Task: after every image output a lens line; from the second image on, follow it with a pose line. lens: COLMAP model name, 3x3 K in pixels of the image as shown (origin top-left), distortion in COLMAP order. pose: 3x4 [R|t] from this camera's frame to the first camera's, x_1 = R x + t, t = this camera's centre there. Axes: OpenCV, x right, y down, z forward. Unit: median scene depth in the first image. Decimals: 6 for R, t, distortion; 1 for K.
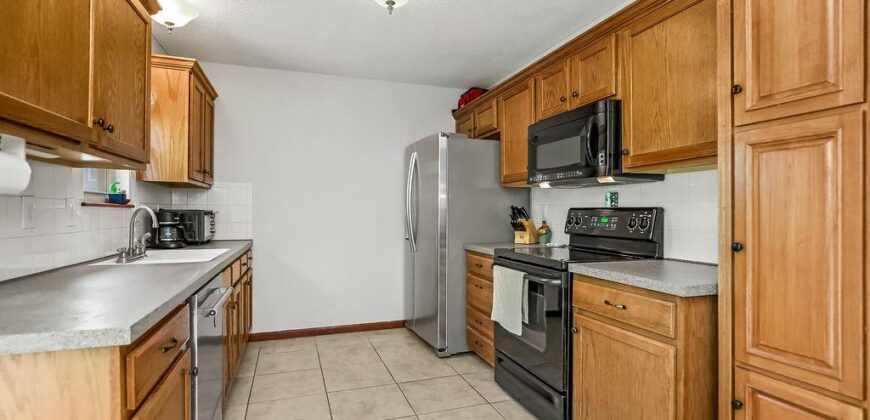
lens RADIAL K [[412.8, 0, 430.0], [0, 412.8, 214.3], [0, 0, 1]] dist [-0.001901, -0.000185]
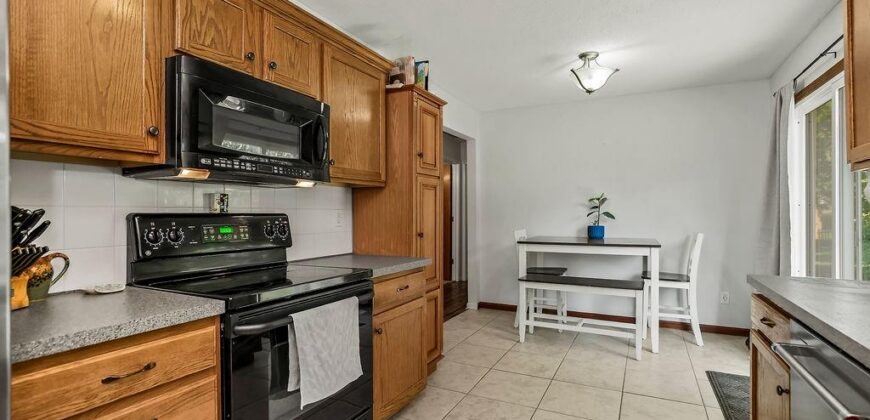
lens RADIAL K [[412.8, 0, 430.0], [0, 412.8, 214.3], [0, 0, 1]] dist [-0.001901, -0.000185]
pose [[-0.692002, 0.003004, 0.721890, -0.397618], [0.009059, 0.999949, 0.004523, -0.015740], [-0.721839, 0.009670, -0.691993, 1.309049]]
